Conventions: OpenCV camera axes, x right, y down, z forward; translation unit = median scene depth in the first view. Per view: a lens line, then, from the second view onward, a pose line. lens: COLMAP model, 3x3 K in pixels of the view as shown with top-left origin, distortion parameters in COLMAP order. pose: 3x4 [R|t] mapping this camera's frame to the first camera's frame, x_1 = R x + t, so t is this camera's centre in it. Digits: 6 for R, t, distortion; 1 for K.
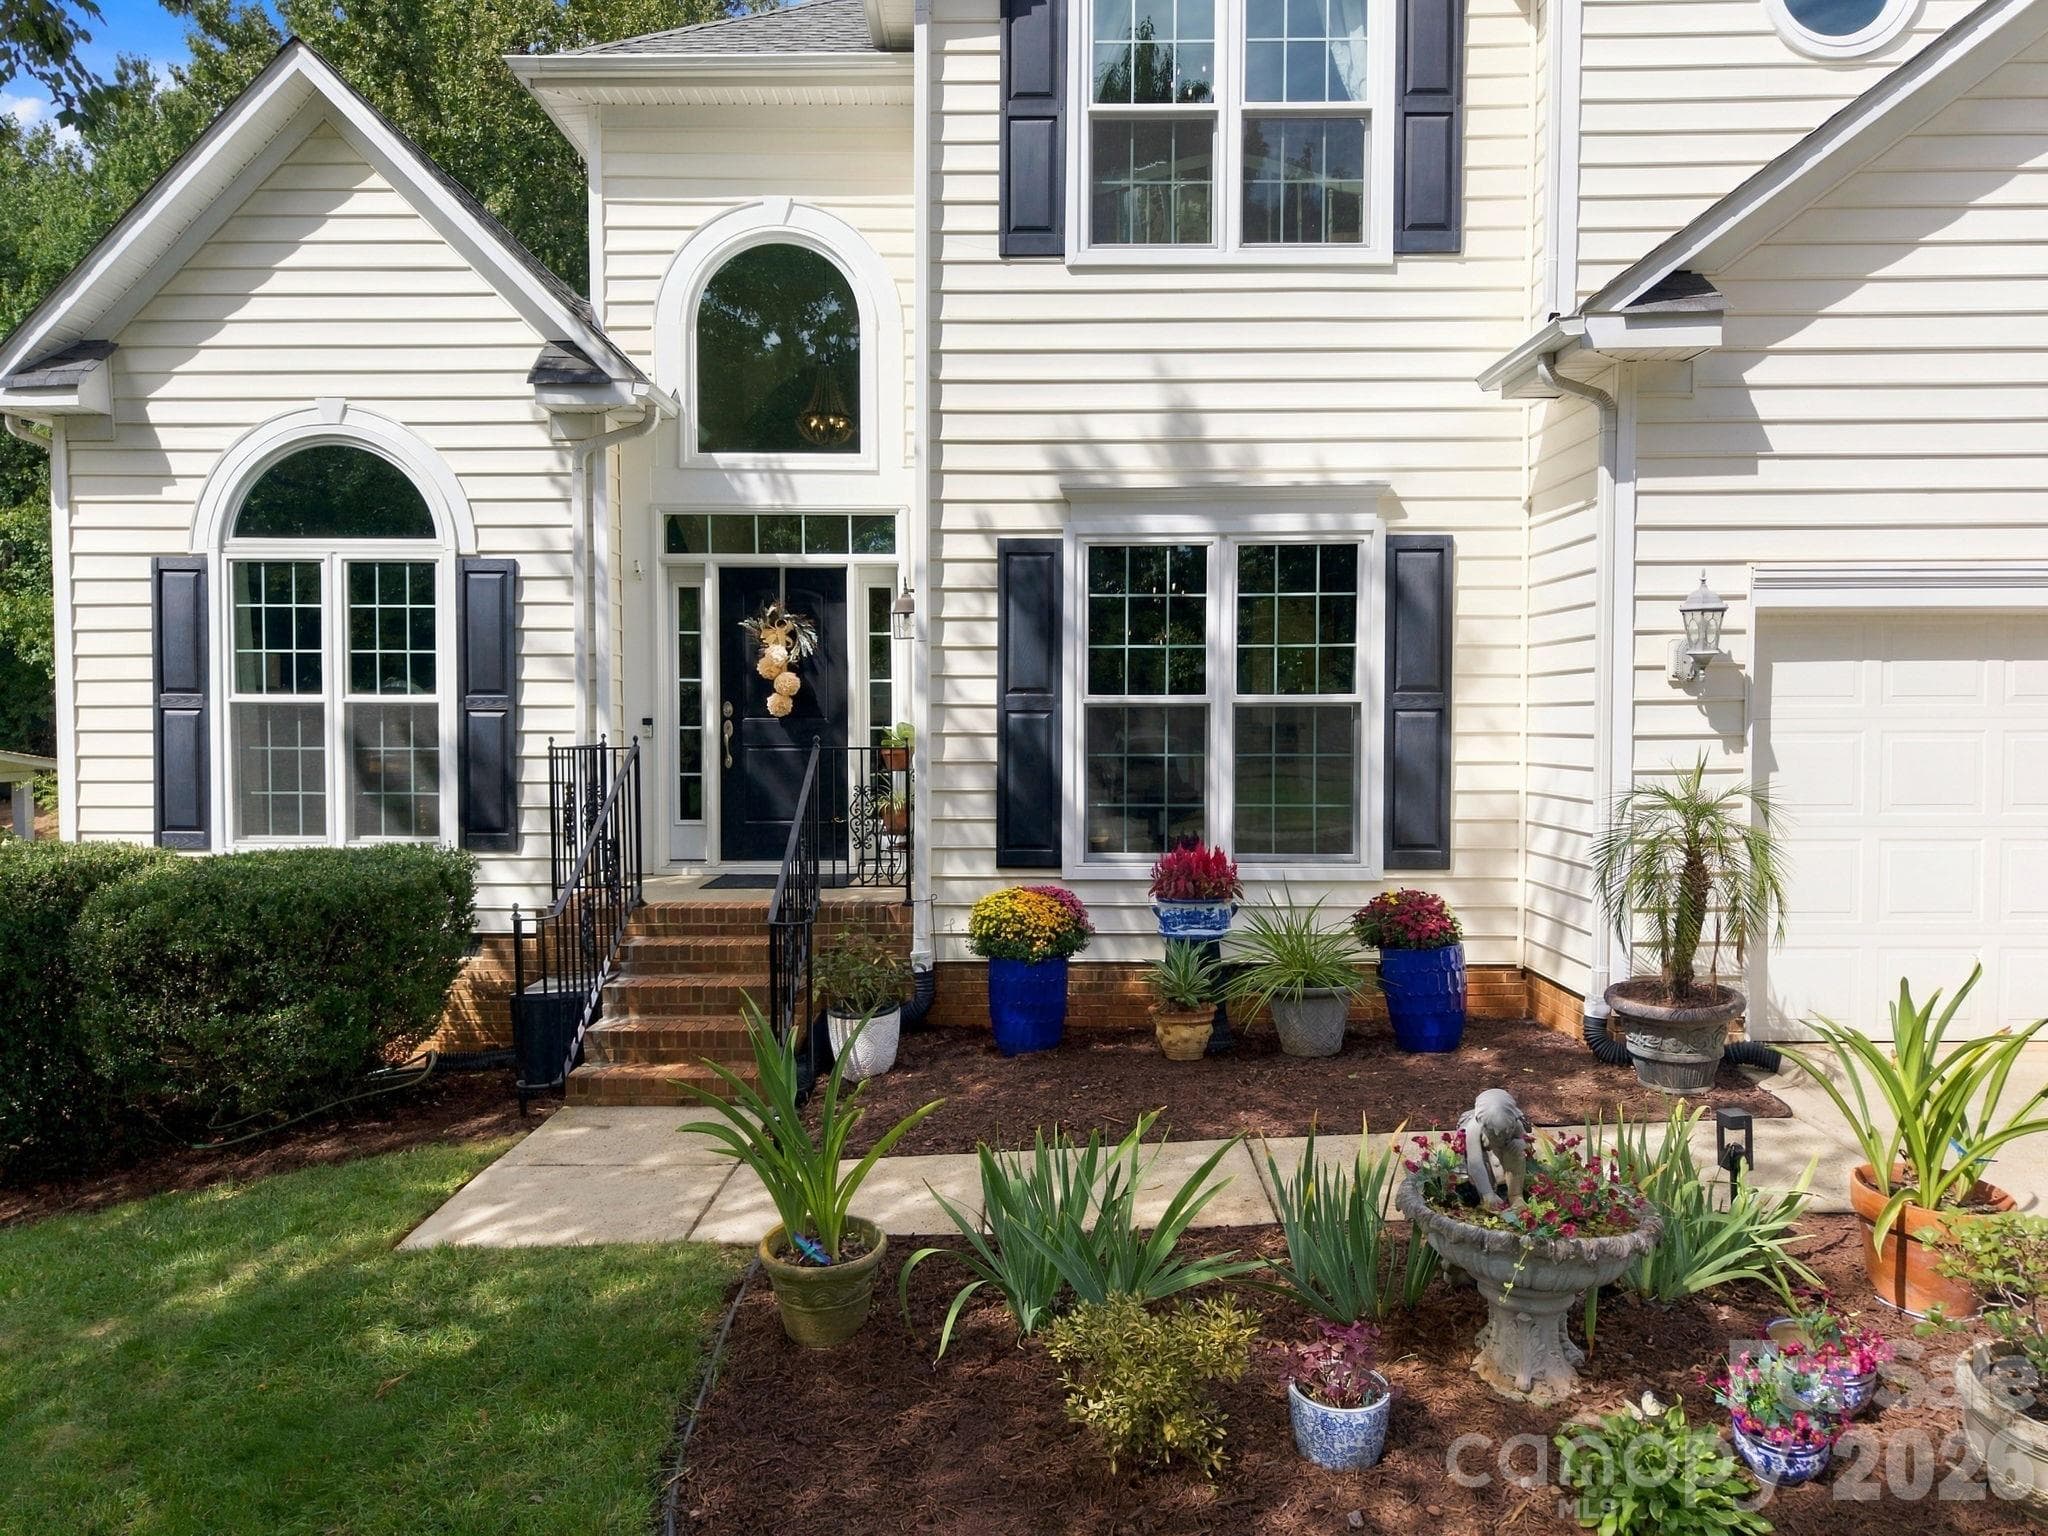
lens RADIAL K [[1369.5, 0, 1024.0], [0, 1369.5, 768.0], [0, 0, 1]] dist [0.062412, -0.084522]
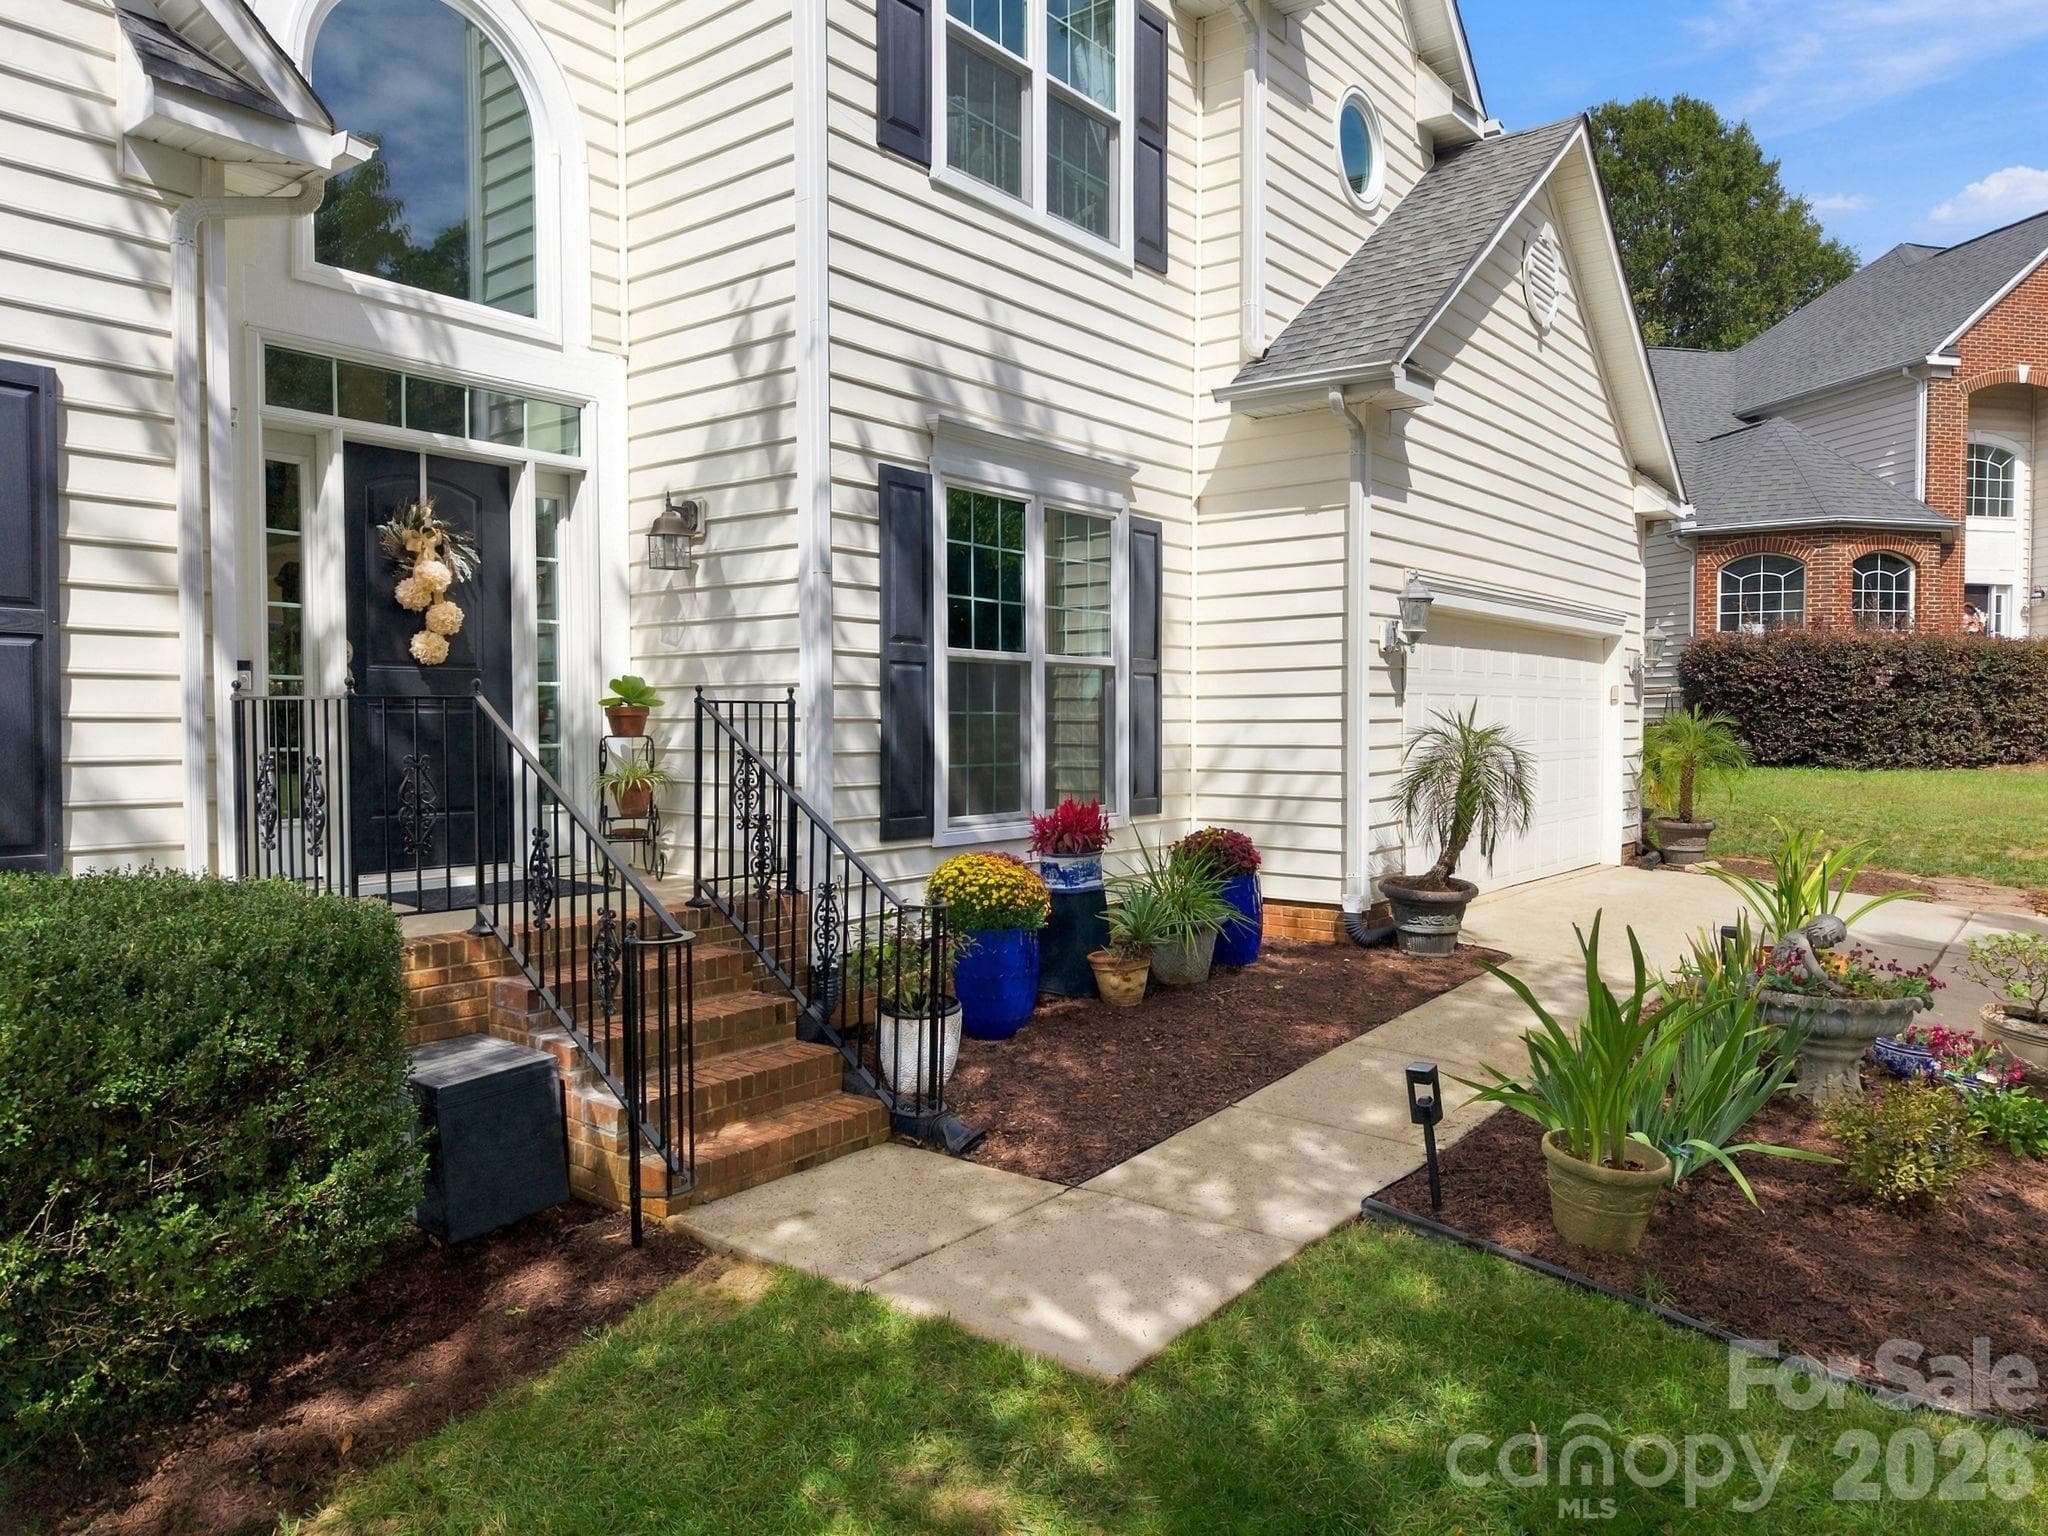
lens RADIAL K [[1383.2, 0, 1024.0], [0, 1383.2, 768.0], [0, 0, 1]] dist [0.007029, 0.001850]
pose [[0.613987, -0.025401, 0.788907, -0.615506], [0.028429, 0.999545, 0.010058, 0.019065], [-0.788804, 0.016252, 0.614430, 0.360412]]
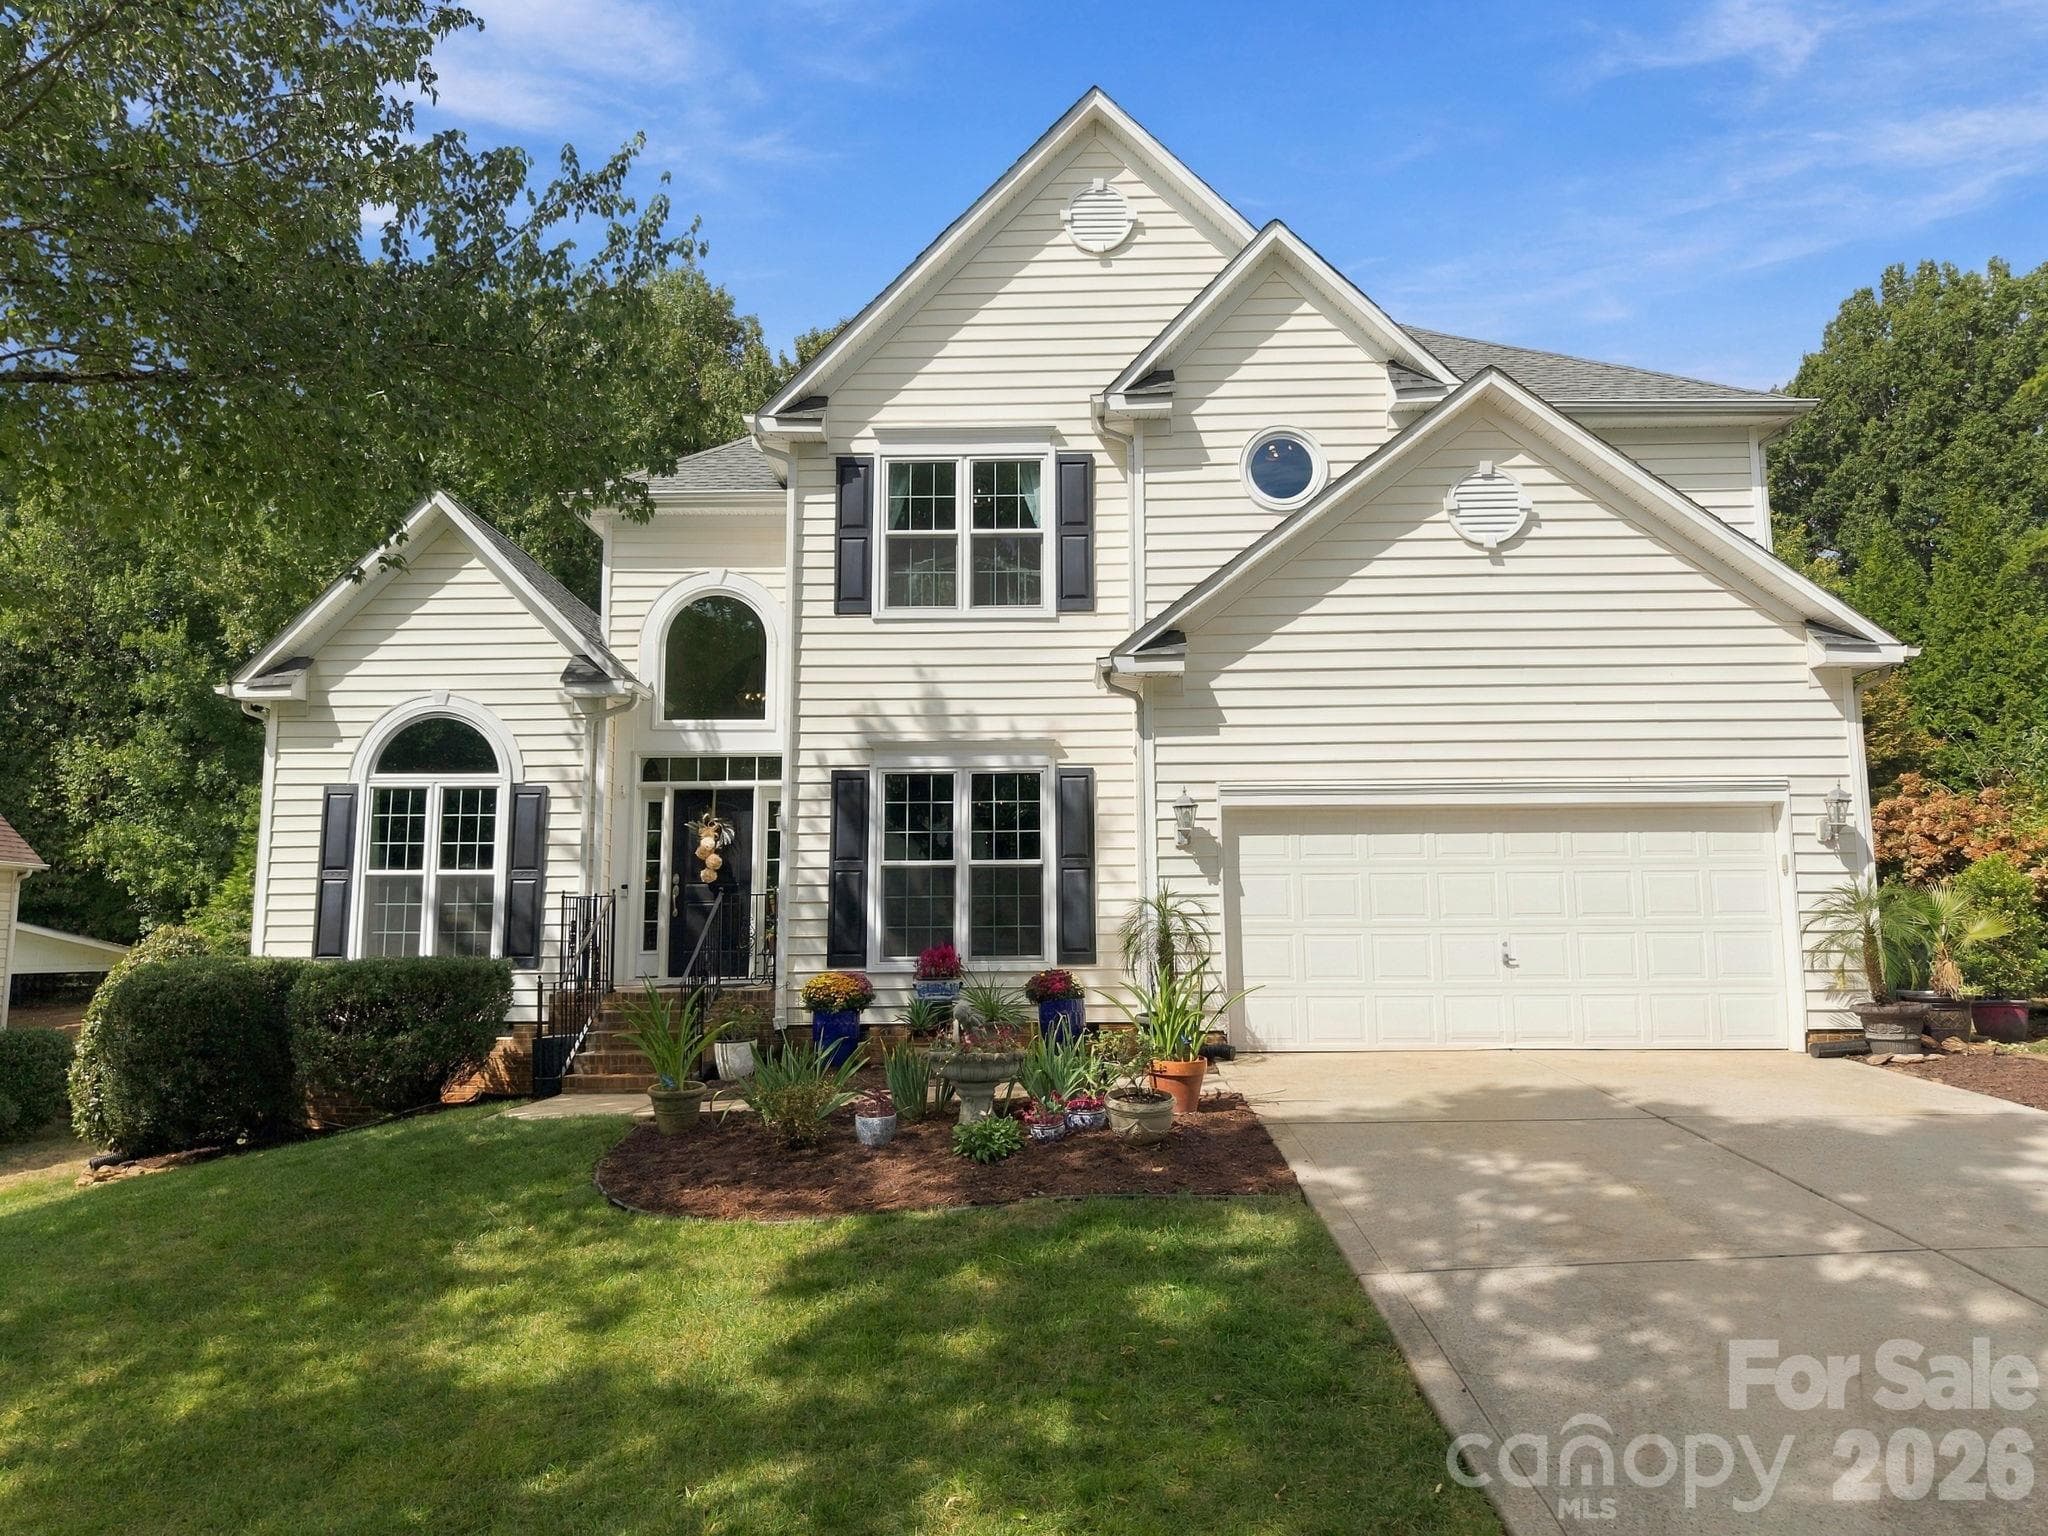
lens RADIAL K [[1369.5, 0, 1024.0], [0, 1369.5, 768.0], [0, 0, 1]] dist [0.062412, -0.084522]
pose [[0.999953, -0.006863, -0.006909, 0.216013], [0.005637, 0.986434, -0.164060, 0.103127], [0.007941, 0.164013, 0.986426, -0.633944]]
